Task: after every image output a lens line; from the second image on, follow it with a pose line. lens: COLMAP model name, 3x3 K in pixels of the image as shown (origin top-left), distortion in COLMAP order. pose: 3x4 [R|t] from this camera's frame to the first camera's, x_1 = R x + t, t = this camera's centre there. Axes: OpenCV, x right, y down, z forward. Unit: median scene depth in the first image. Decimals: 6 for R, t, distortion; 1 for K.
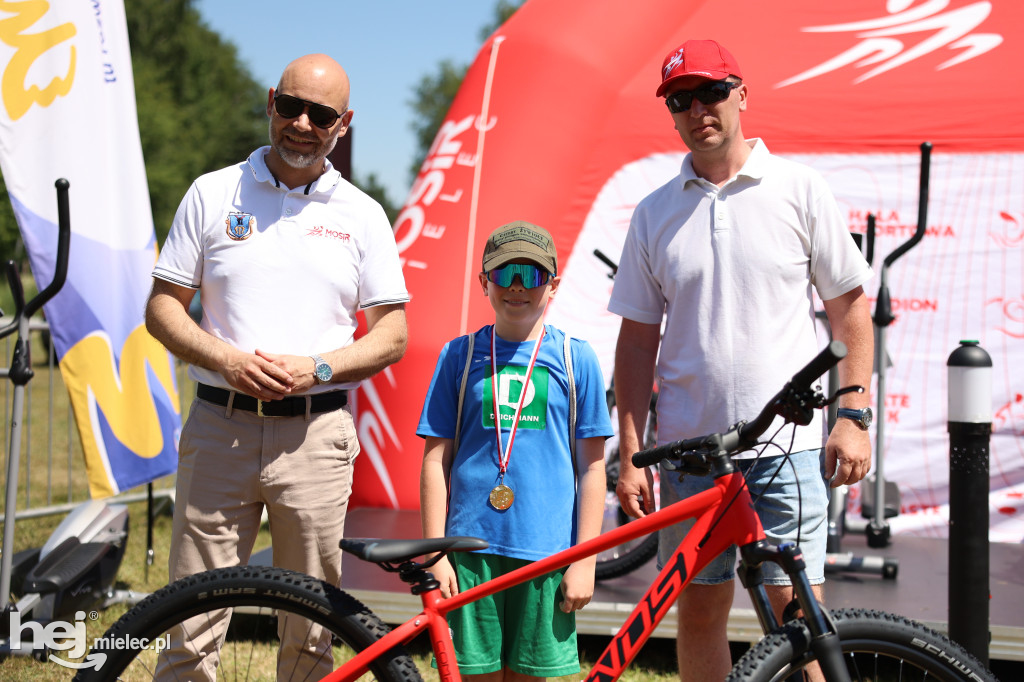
lens RADIAL K [[1542.4, 0, 499.4], [0, 1542.4, 362.7], [0, 0, 1]] dist [0.130898, 0.000000]
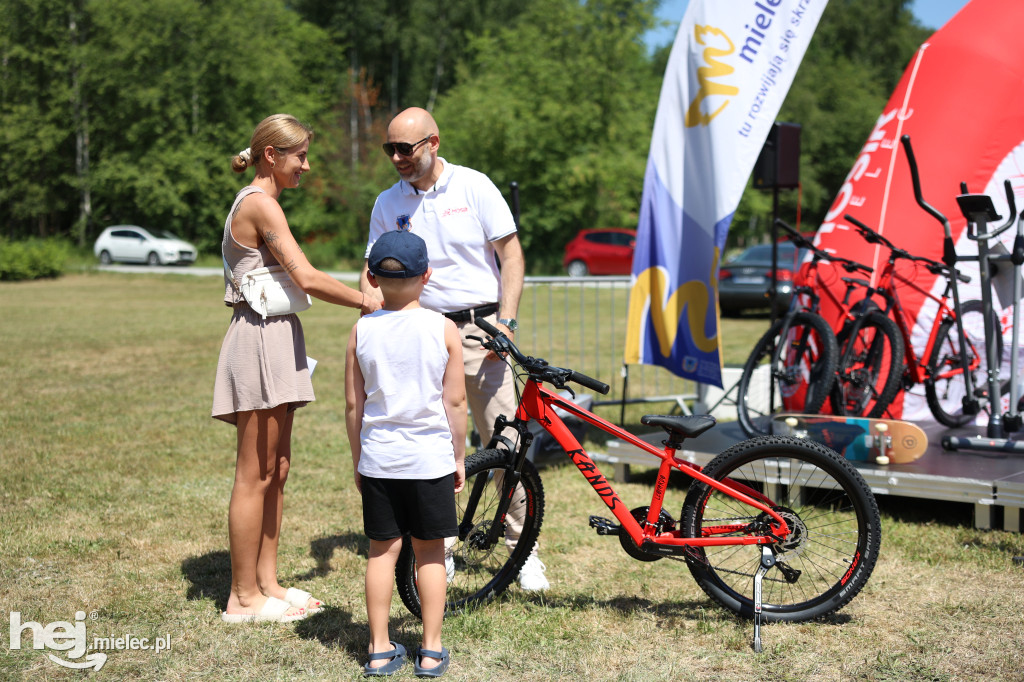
lens RADIAL K [[1345.3, 0, 488.1], [0, 1345.3, 337.6], [0, 0, 1]] dist [0.059314, 0.000000]
pose [[0.867132, 0.005094, -0.498052, 0.249719], [-0.000413, 0.999955, 0.009509, 0.018297], [0.498077, -0.008040, 0.867095, -0.136601]]
